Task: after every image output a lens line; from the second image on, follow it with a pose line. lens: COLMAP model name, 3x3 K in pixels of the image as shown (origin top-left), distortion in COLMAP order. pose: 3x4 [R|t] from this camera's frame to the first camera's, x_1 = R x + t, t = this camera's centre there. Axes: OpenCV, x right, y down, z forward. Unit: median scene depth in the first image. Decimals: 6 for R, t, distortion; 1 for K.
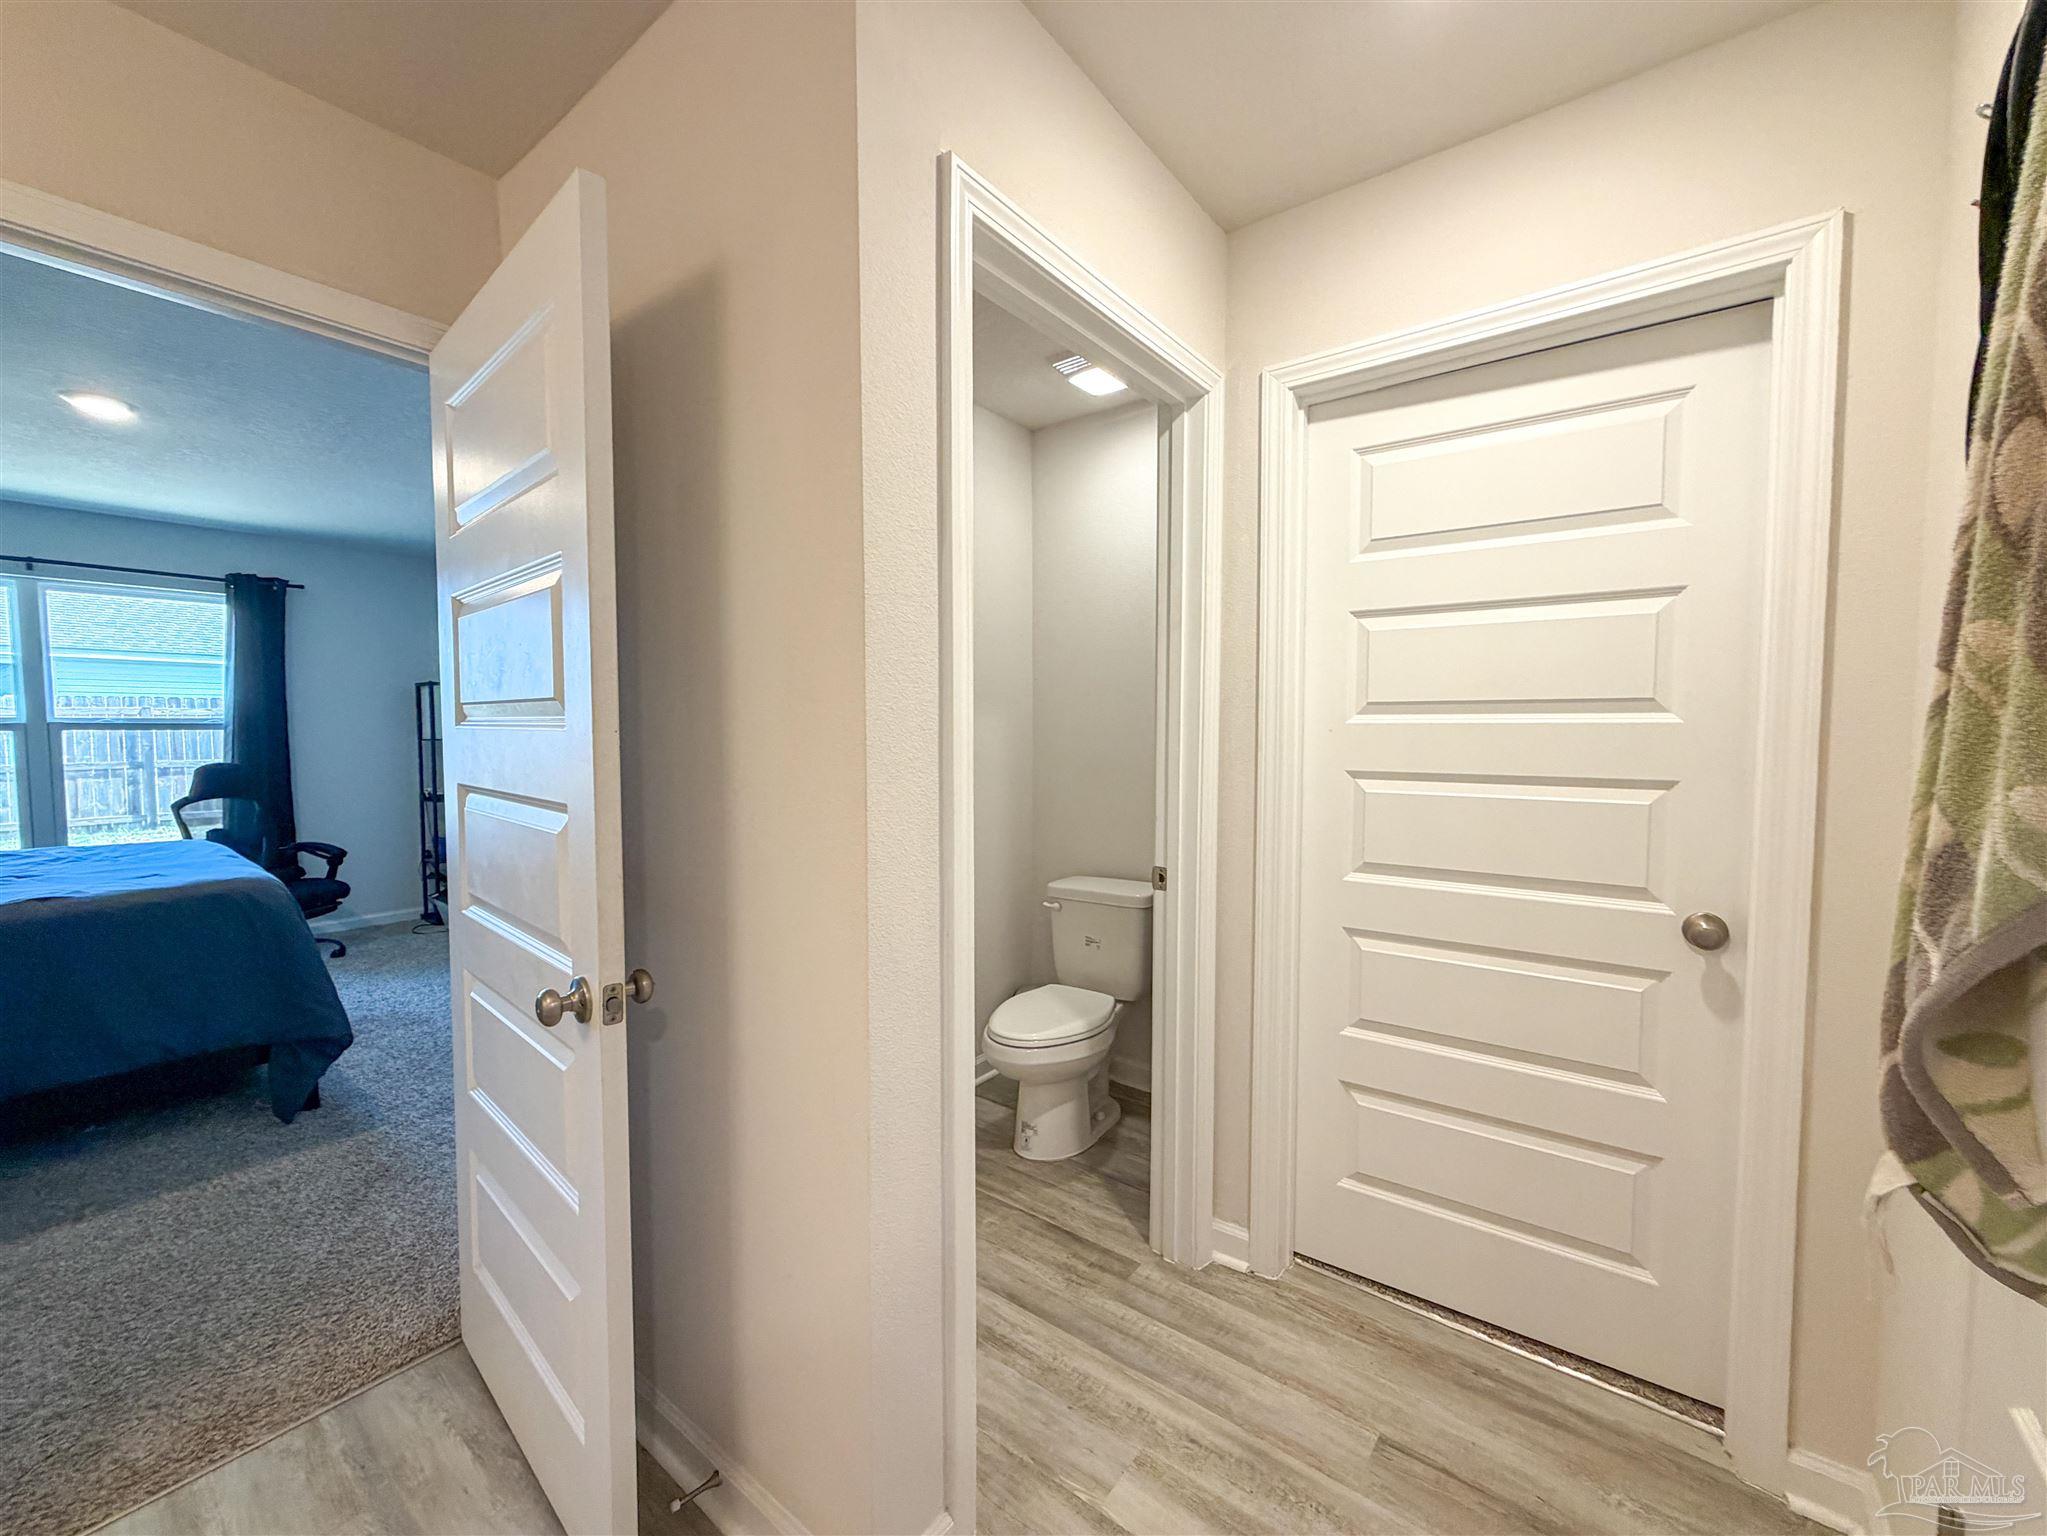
lens RADIAL K [[821.9, 0, 1018.2], [0, 821.9, 769.1], [0, 0, 1]] dist [0.000220, -0.000088]
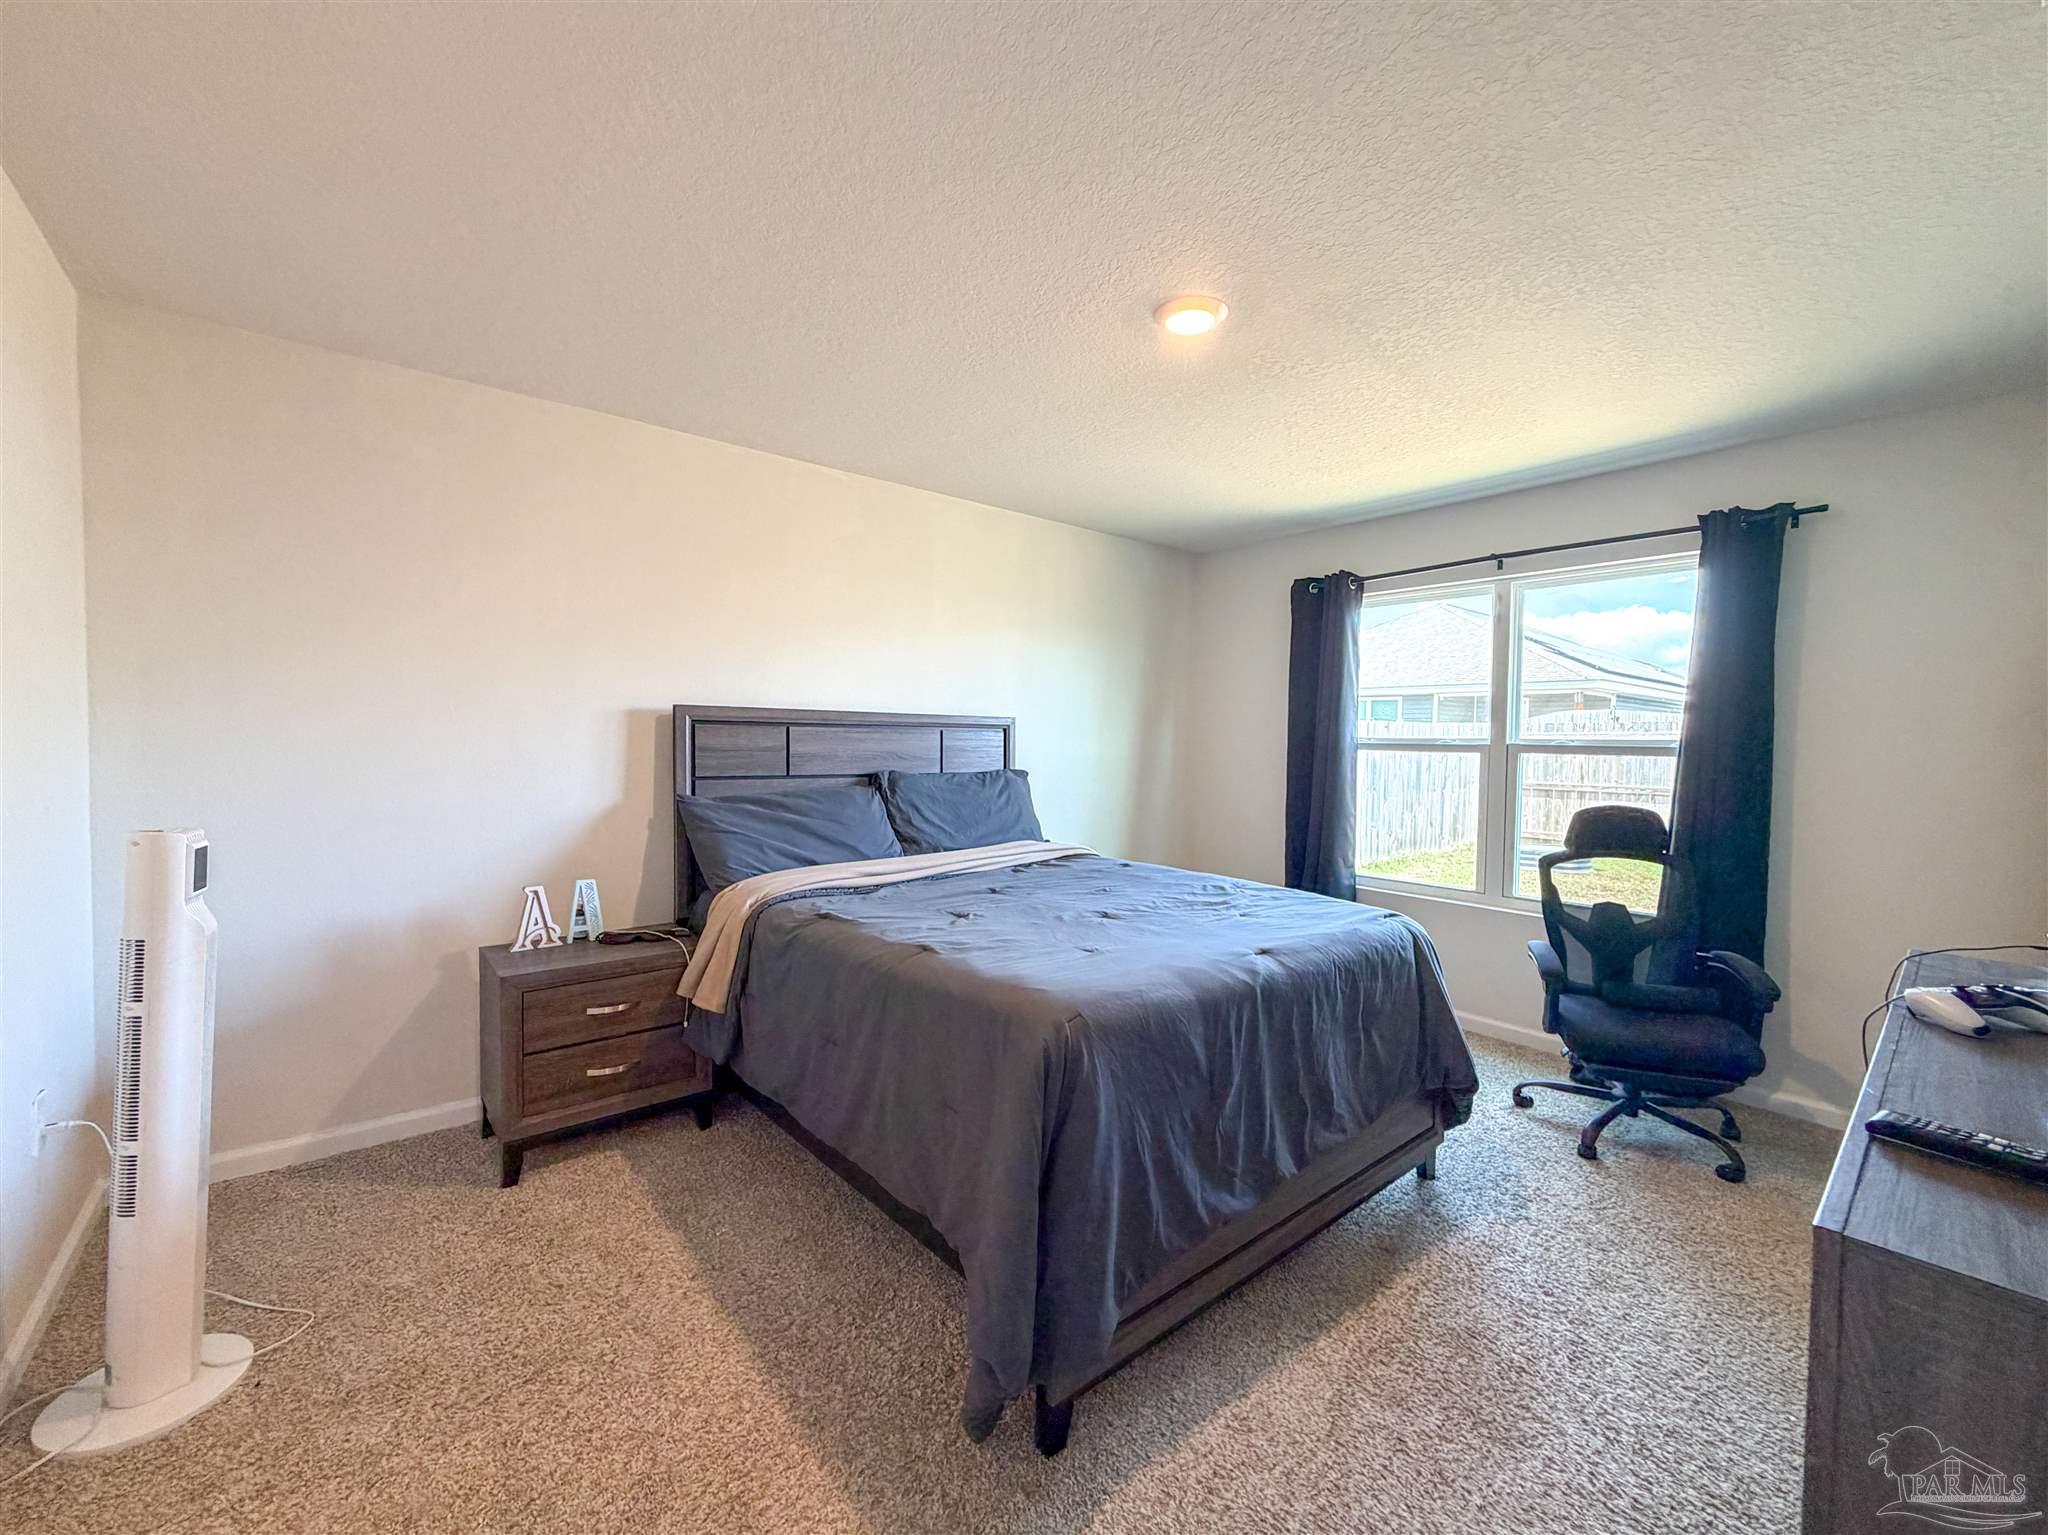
lens RADIAL K [[822.3, 0, 1018.7], [0, 822.3, 768.6], [0, 0, 1]] dist [0.000220, -0.000088]
pose [[-0.234495, 0.036292, -0.971440, -0.218033], [-0.068629, 0.996191, 0.053783, -0.041159], [0.969692, 0.079281, -0.231111, 0.691121]]
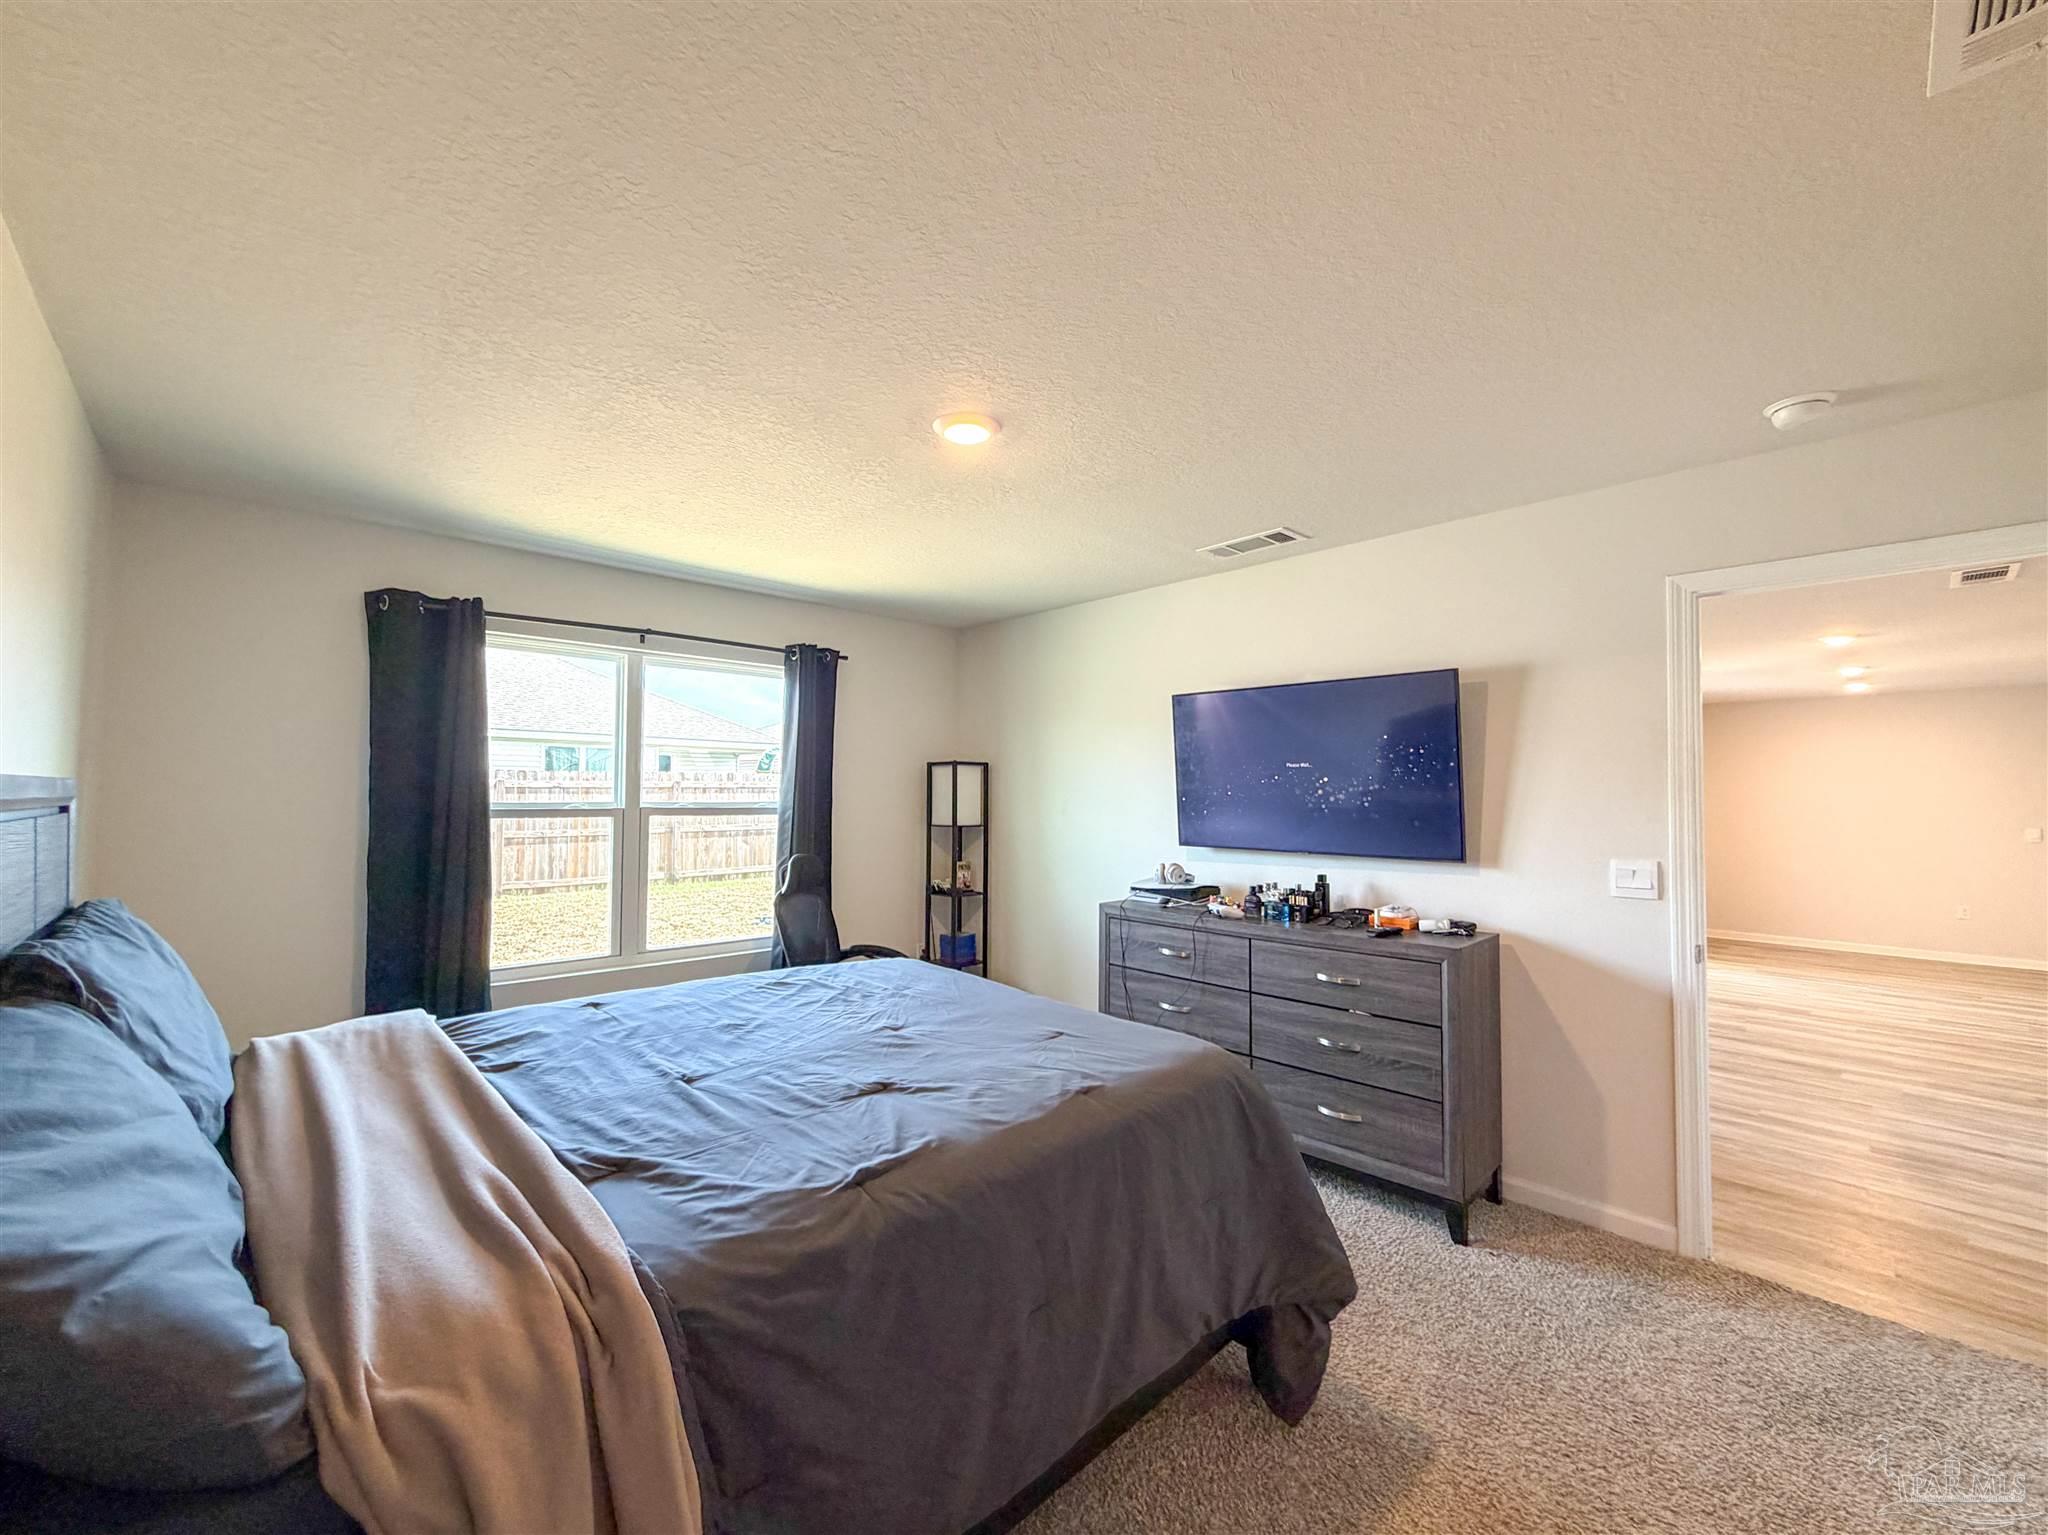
lens RADIAL K [[822.3, 0, 1018.7], [0, 822.3, 768.6], [0, 0, 1]] dist [0.000220, -0.000088]
pose [[0.986382, 0.002622, -0.164449, -0.604258], [-0.016811, 0.996243, -0.084949, -0.028275], [0.163609, 0.086557, 0.982721, 0.164854]]
